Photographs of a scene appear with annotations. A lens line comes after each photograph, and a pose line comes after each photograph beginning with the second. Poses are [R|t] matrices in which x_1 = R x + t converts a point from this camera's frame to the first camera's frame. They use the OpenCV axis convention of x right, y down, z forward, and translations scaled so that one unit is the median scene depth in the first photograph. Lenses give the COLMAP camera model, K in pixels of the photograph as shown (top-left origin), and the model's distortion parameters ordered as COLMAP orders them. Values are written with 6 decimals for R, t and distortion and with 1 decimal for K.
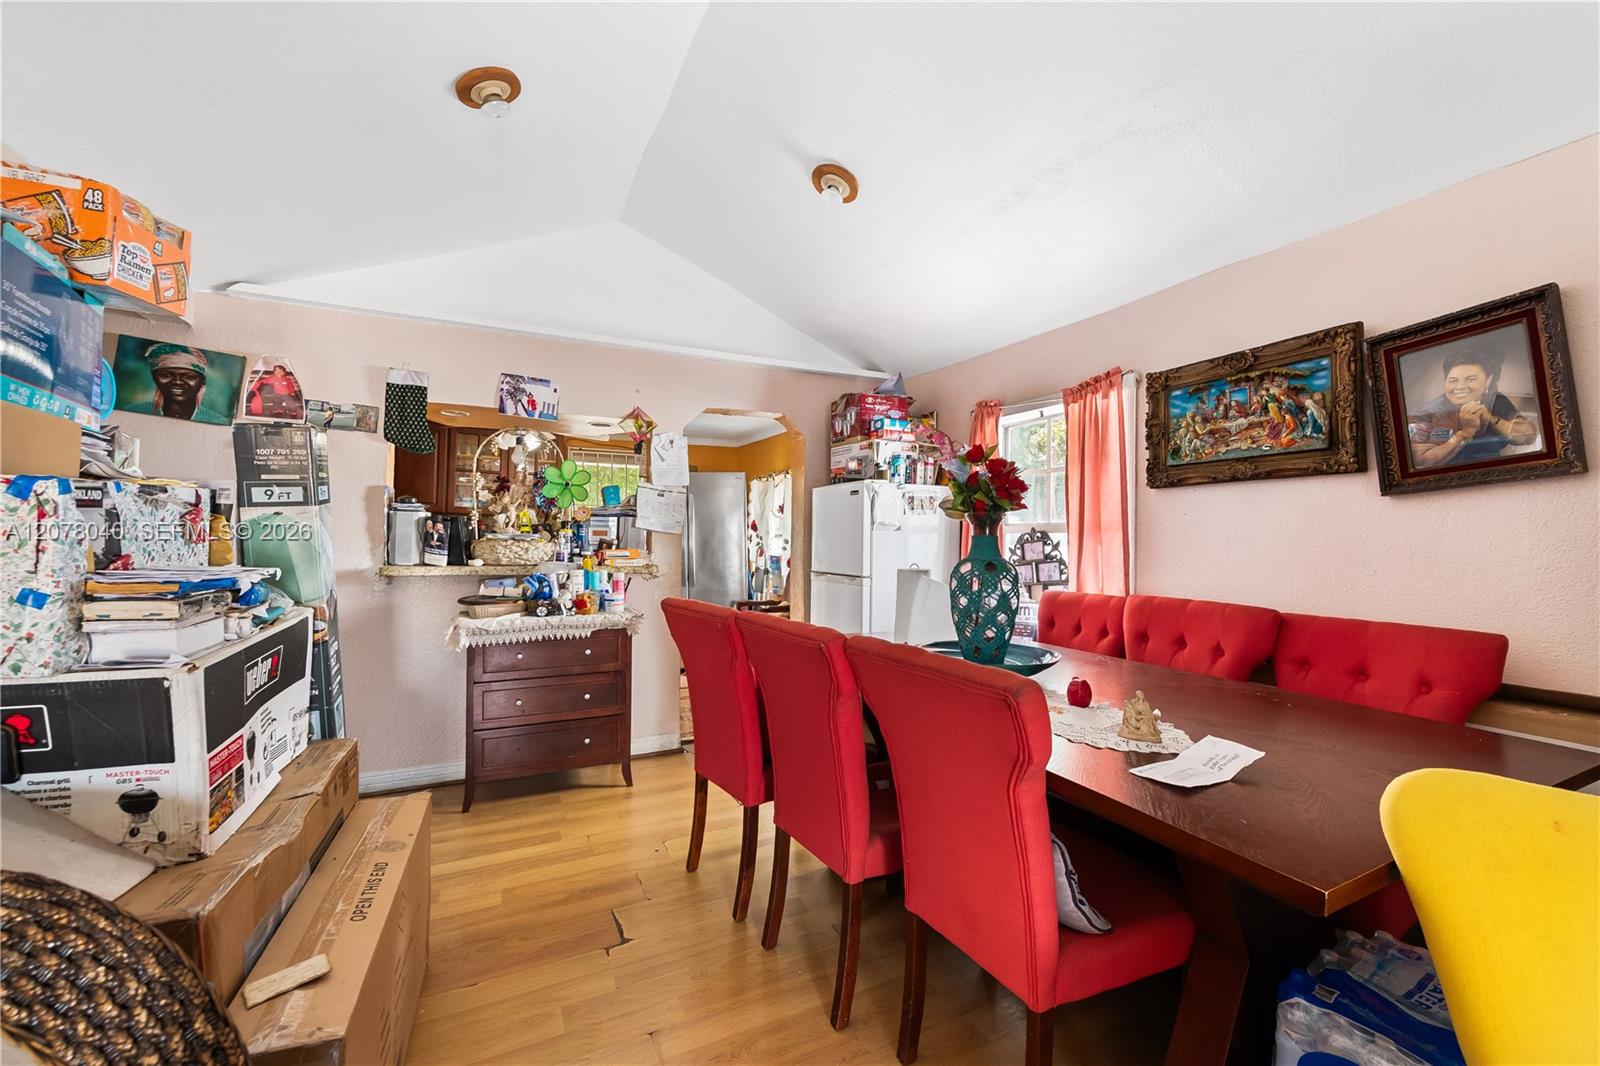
lens RADIAL K [[637.9, 0, 807.6], [0, 637.9, 529.0], [0, 0, 1]] dist [0.003468, -0.003756]
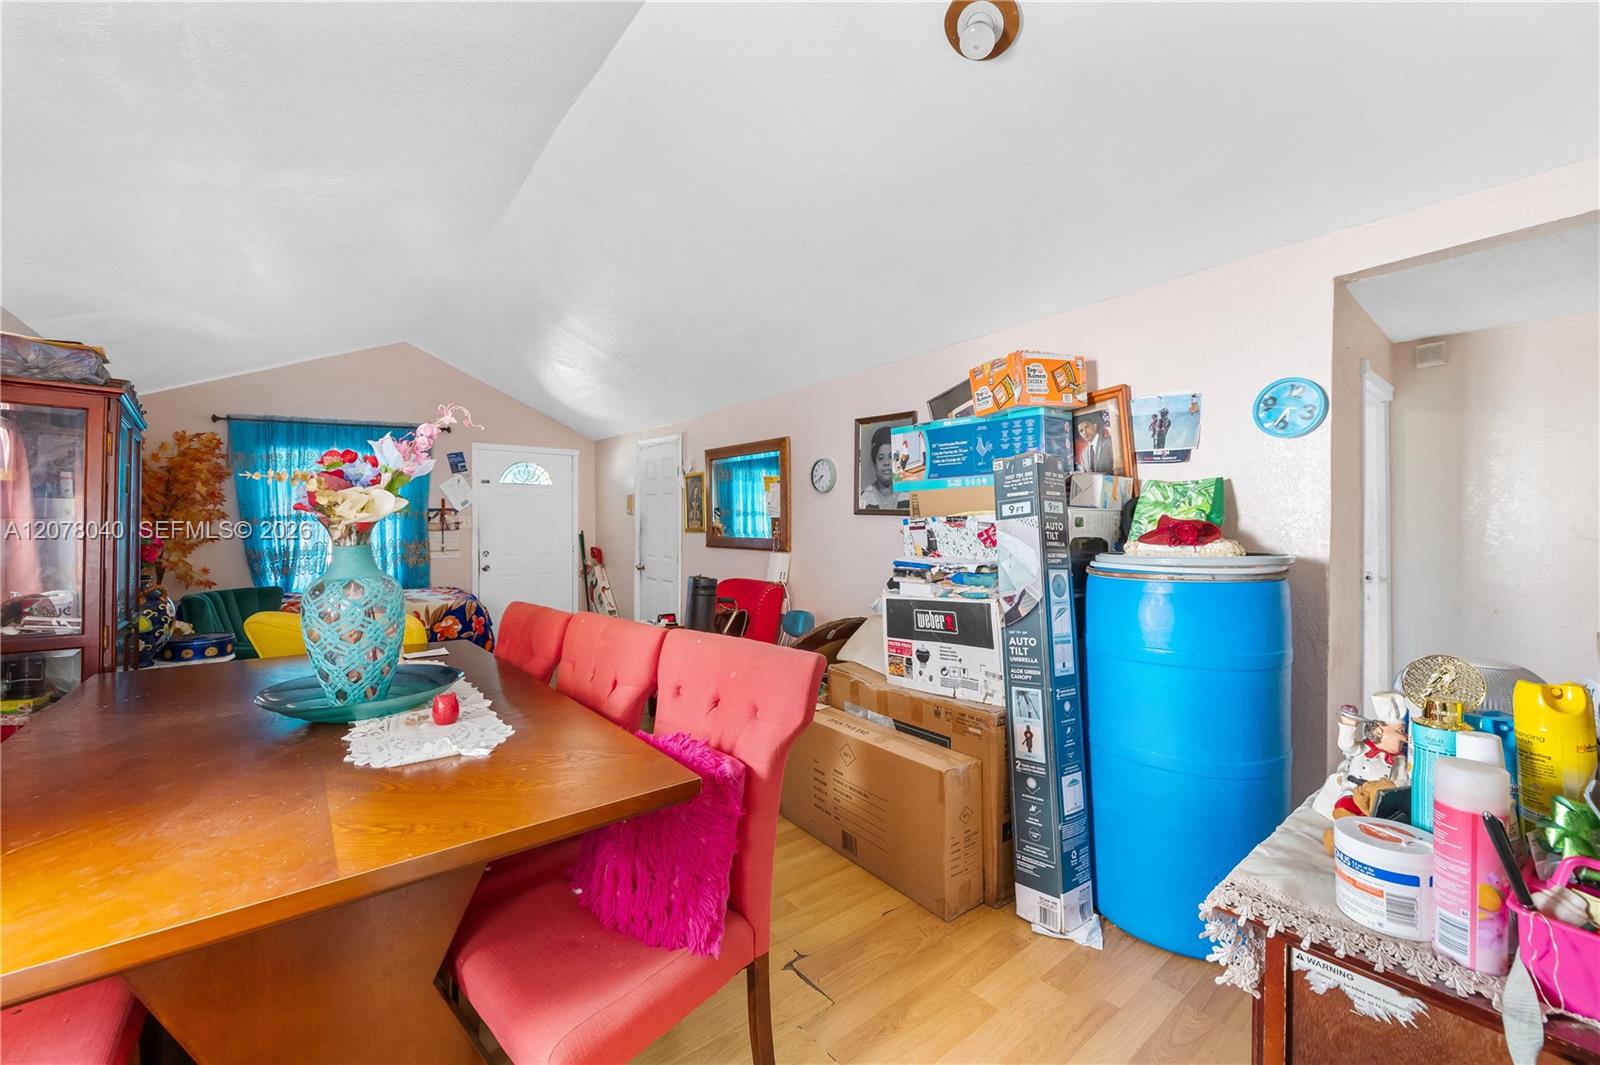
lens RADIAL K [[637.9, 0, 807.6], [0, 637.9, 528.5], [0, 0, 1]] dist [0.003468, -0.003756]
pose [[-0.979080, 0.007104, -0.203354, -0.169473], [0.013596, 0.999441, -0.030549, 0.025697], [0.203023, -0.032675, -0.978629, 2.700413]]
